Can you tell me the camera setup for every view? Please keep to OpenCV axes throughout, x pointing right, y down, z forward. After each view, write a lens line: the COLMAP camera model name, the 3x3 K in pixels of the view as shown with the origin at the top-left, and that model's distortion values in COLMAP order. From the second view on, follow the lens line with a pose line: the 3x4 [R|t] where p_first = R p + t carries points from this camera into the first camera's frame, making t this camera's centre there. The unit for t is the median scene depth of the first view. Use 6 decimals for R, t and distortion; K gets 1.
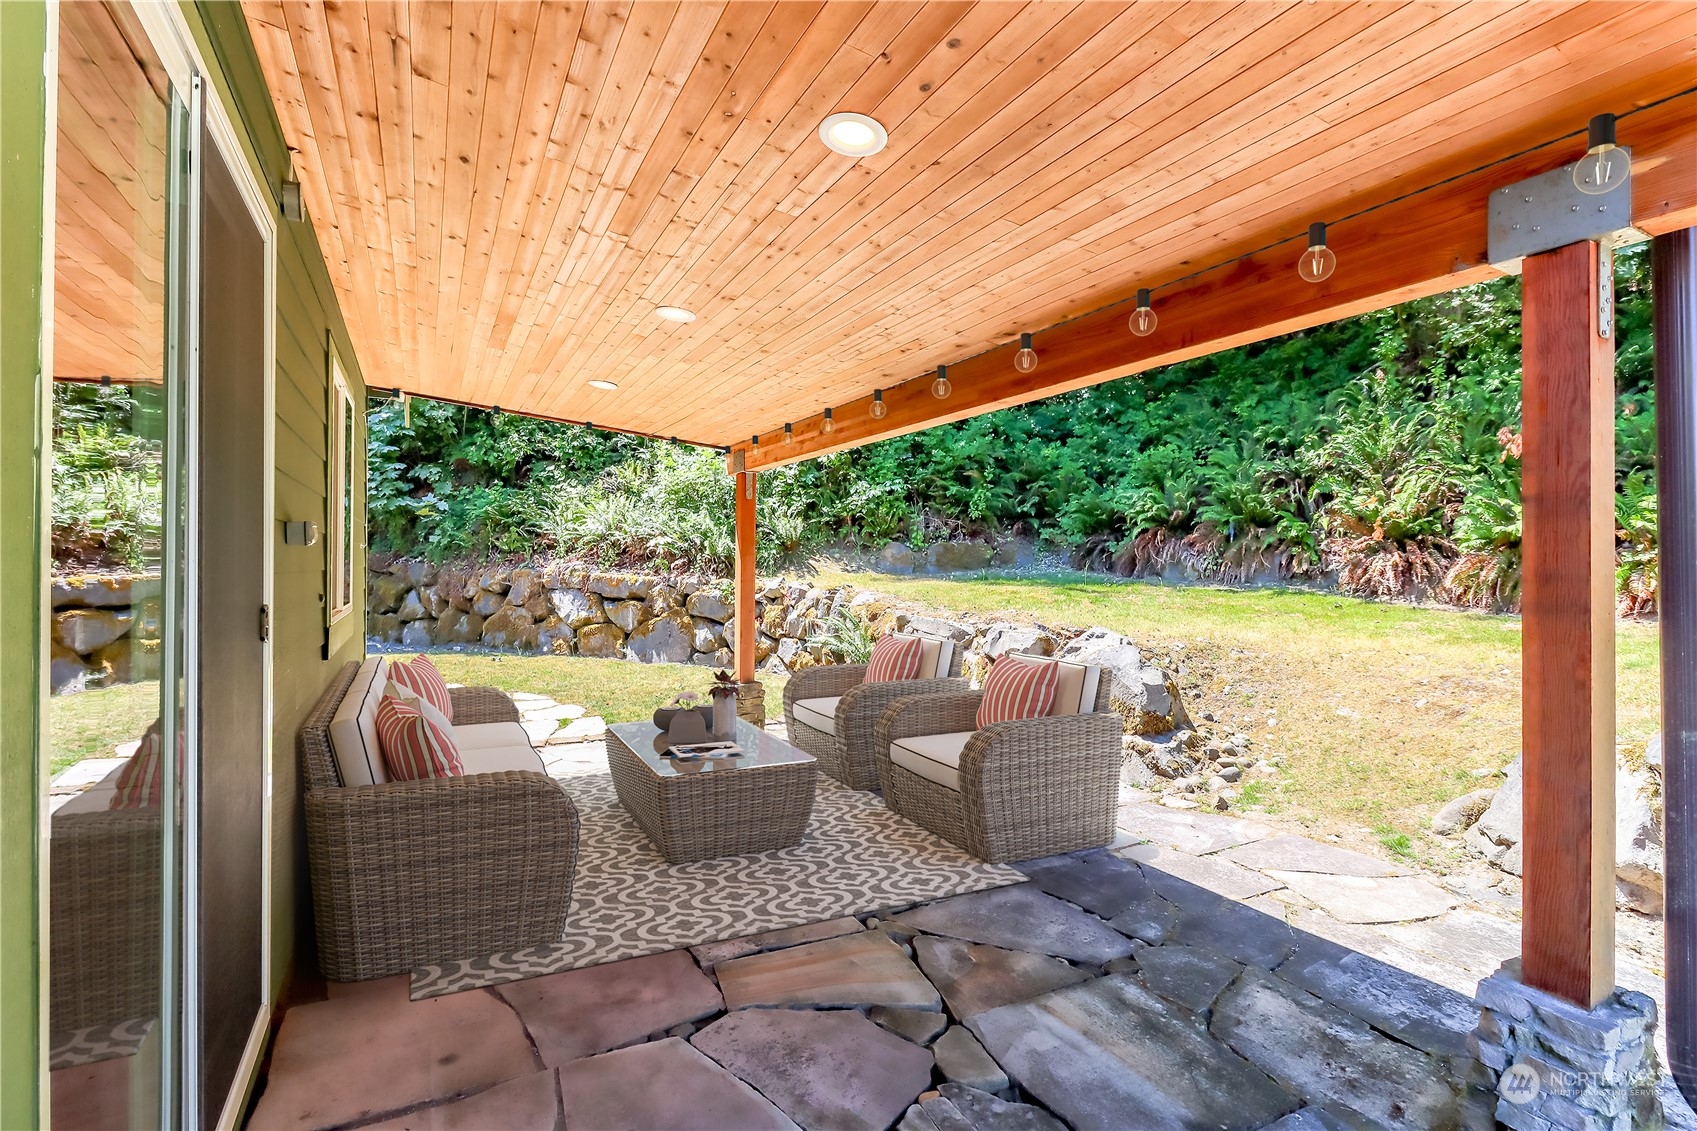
lens RADIAL K [[771.4, 0, 851.2], [0, 771.4, 557.7], [0, 0, 1]] dist [0.001873, -0.000869]
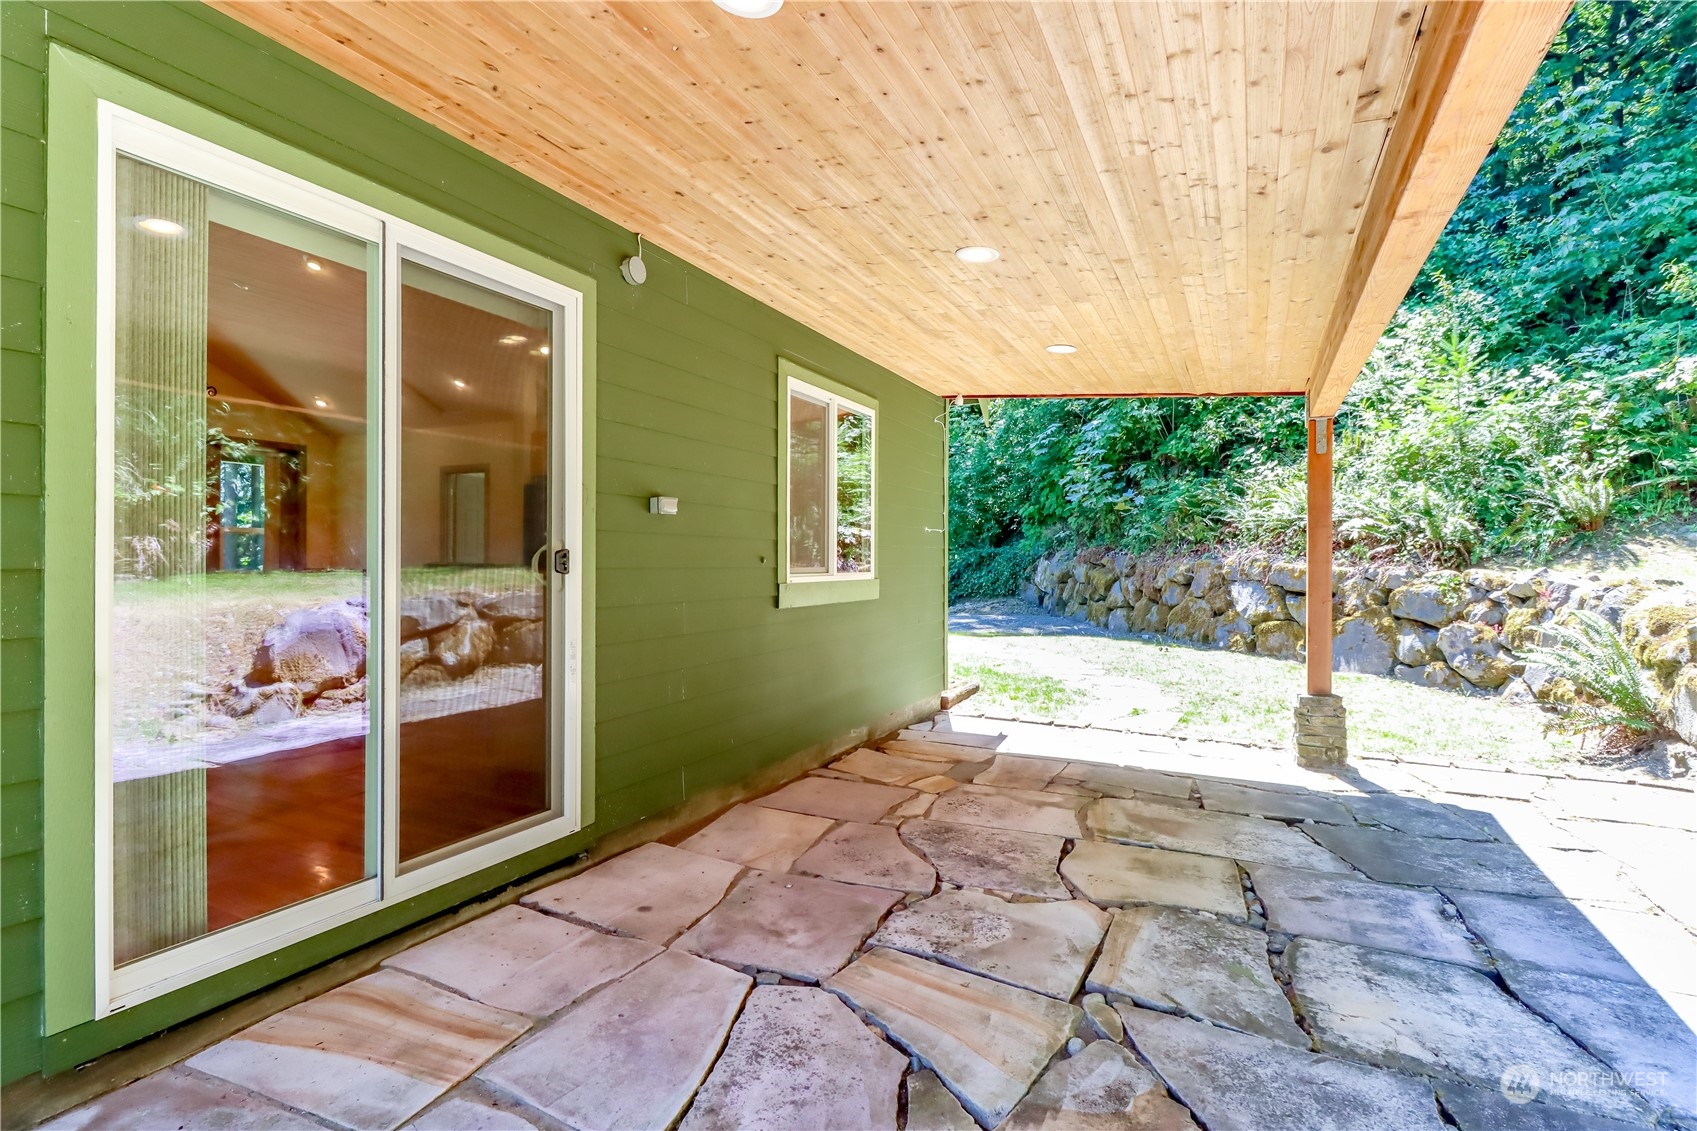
lens RADIAL K [[771.4, 0, 851.2], [0, 771.4, 557.7], [0, 0, 1]] dist [0.001873, -0.000869]
pose [[0.559154, -0.008103, -0.829024, 0.128861], [0.006991, 0.999963, -0.005058, 0.014668], [0.829035, -0.002967, 0.559190, 0.102323]]
